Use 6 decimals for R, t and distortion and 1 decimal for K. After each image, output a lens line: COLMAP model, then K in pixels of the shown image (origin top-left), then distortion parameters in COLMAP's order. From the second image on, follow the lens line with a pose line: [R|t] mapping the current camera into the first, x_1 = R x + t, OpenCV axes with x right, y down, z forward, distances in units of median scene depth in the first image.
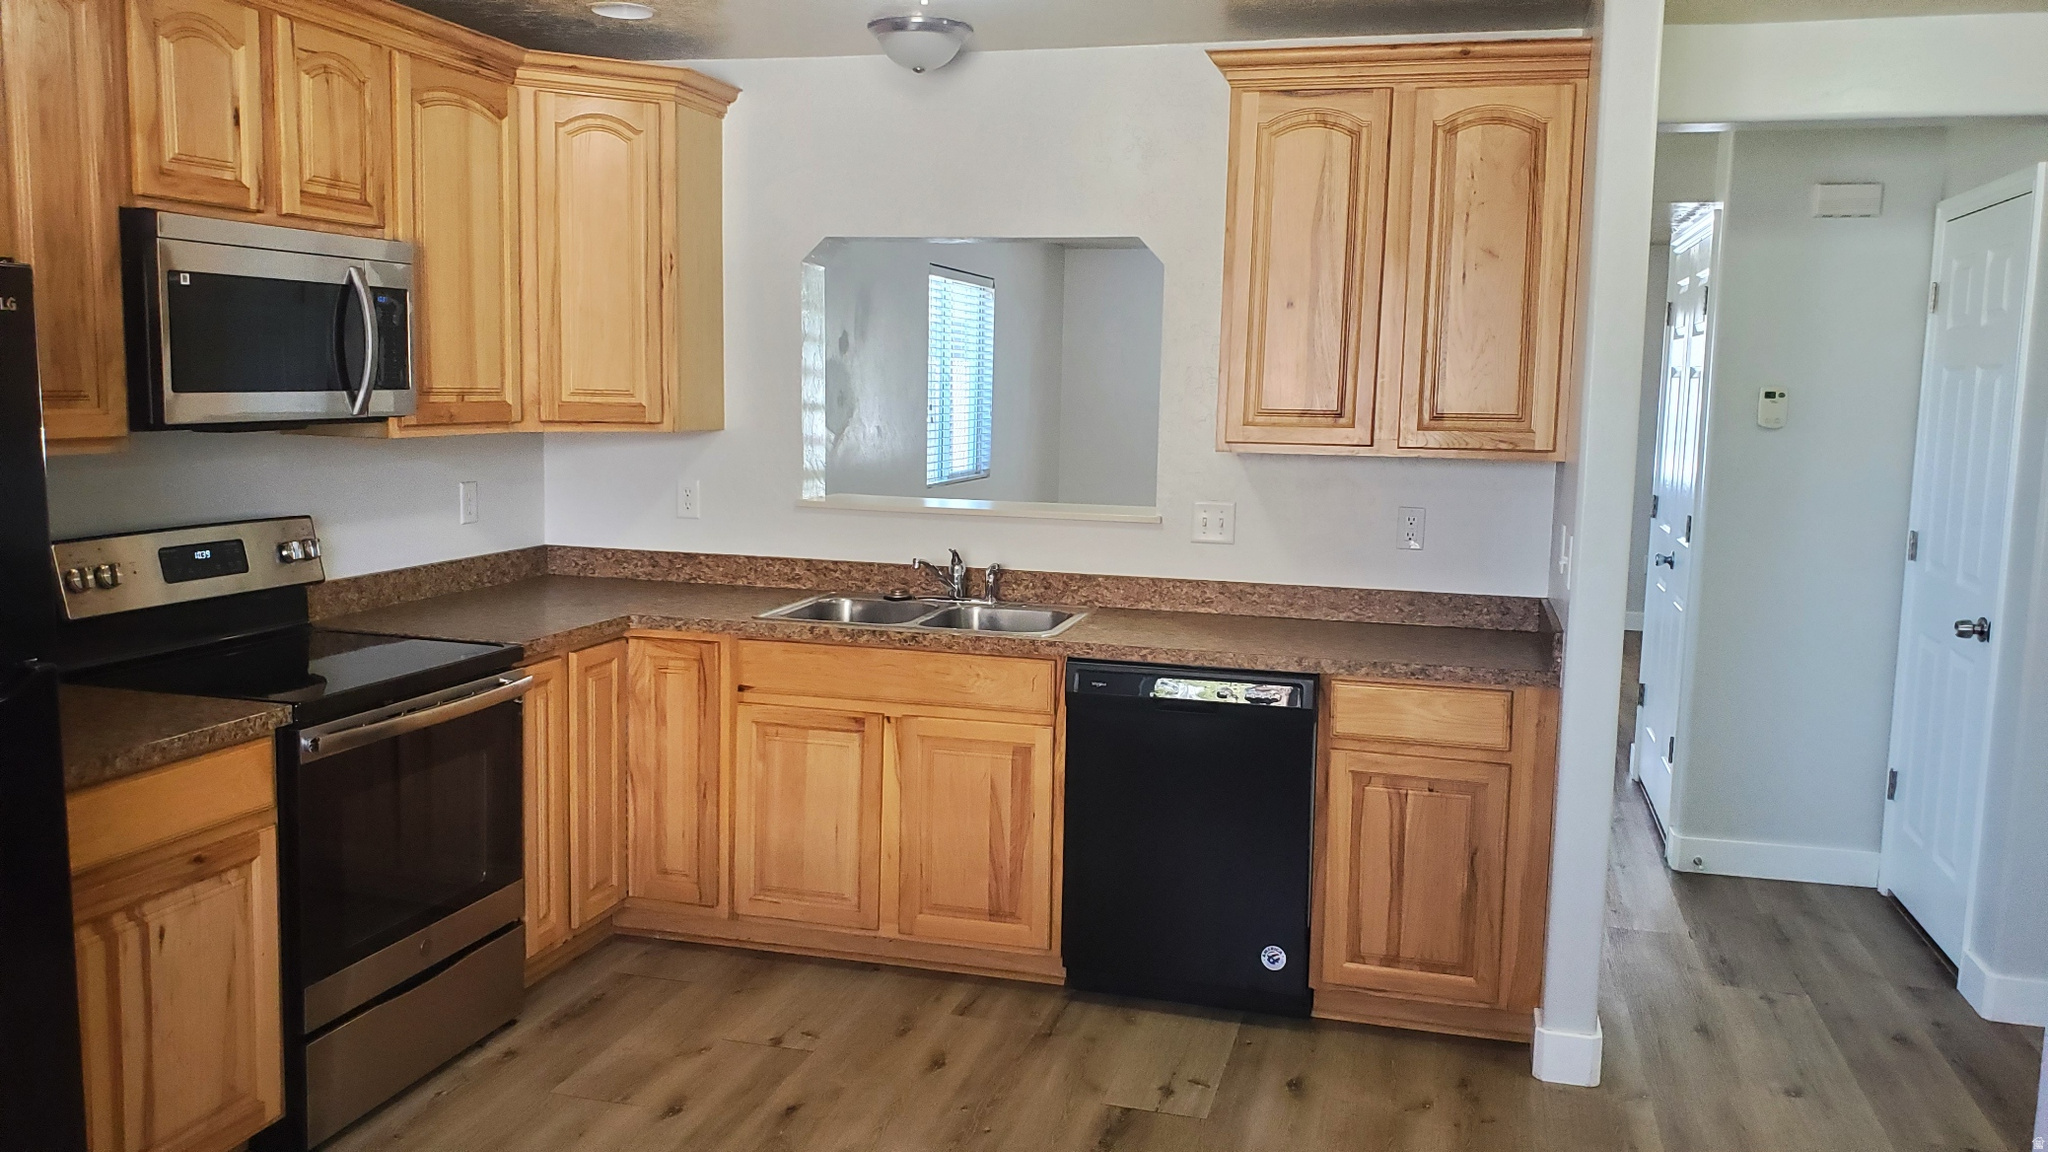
lens RADIAL K [[1638.0, 0, 998.0], [0, 1638.0, 571.5], [0, 0, 1]] dist [0.011689, -0.016045]
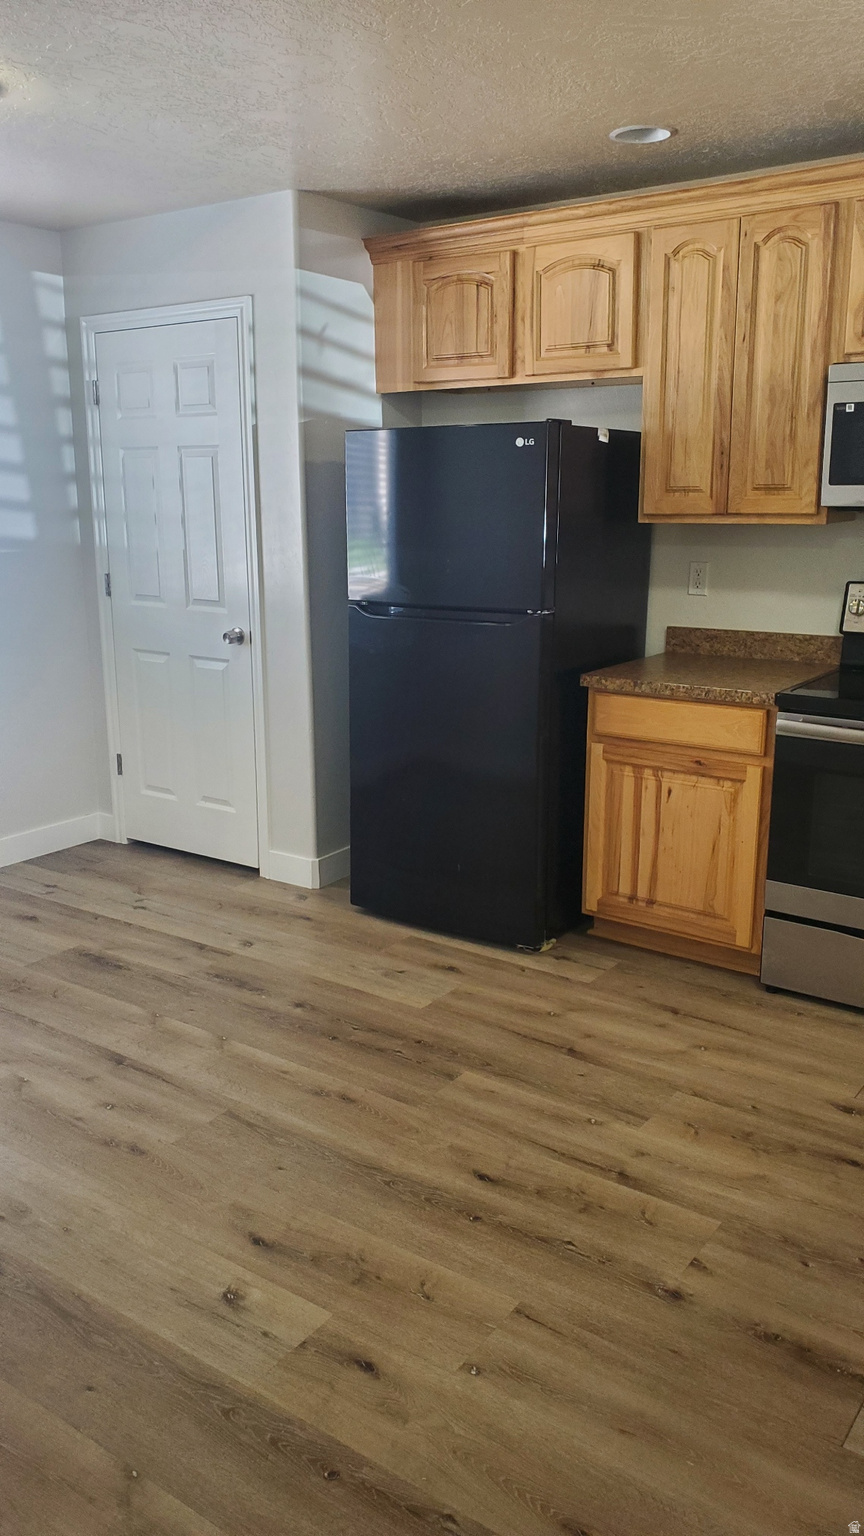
lens RADIAL K [[1168.3, 0, 424.9], [0, 1168.3, 756.5], [0, 0, 1]] dist [0.151402, -0.373560]
pose [[-0.321807, 0.195916, -0.926314, 0.609166], [-0.116616, 0.962706, 0.244126, -0.080061], [0.939596, 0.186584, -0.286959, 0.884708]]
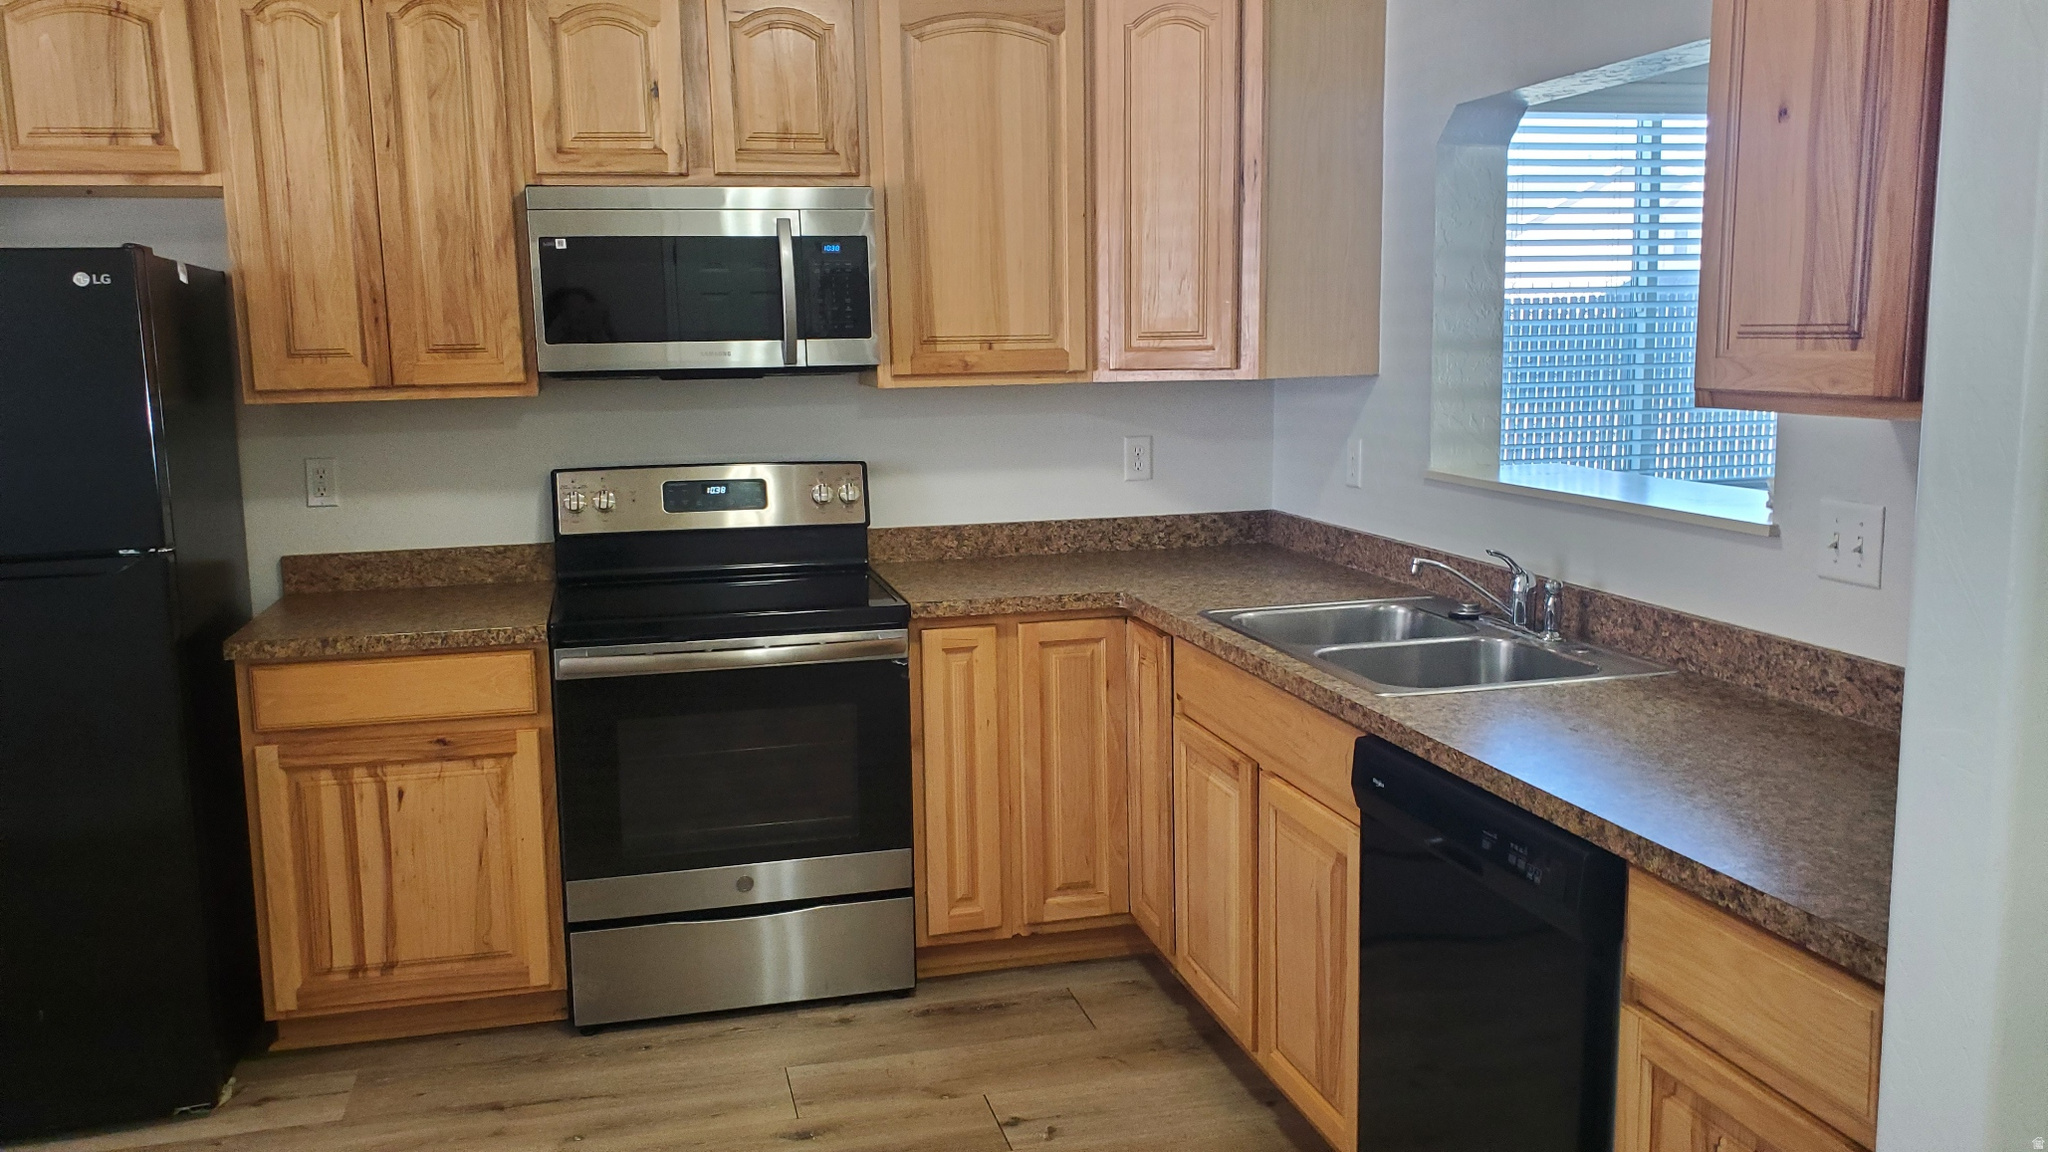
lens RADIAL K [[1587.8, 0, 976.1], [0, 1587.8, 581.5], [0, 0, 1]] dist [0.009824, 0.002774]
pose [[0.490831, 0.105451, -0.864850, 0.552731], [-0.075661, 0.994057, 0.078265, -0.046664], [0.867963, 0.027020, 0.495893, 0.623666]]
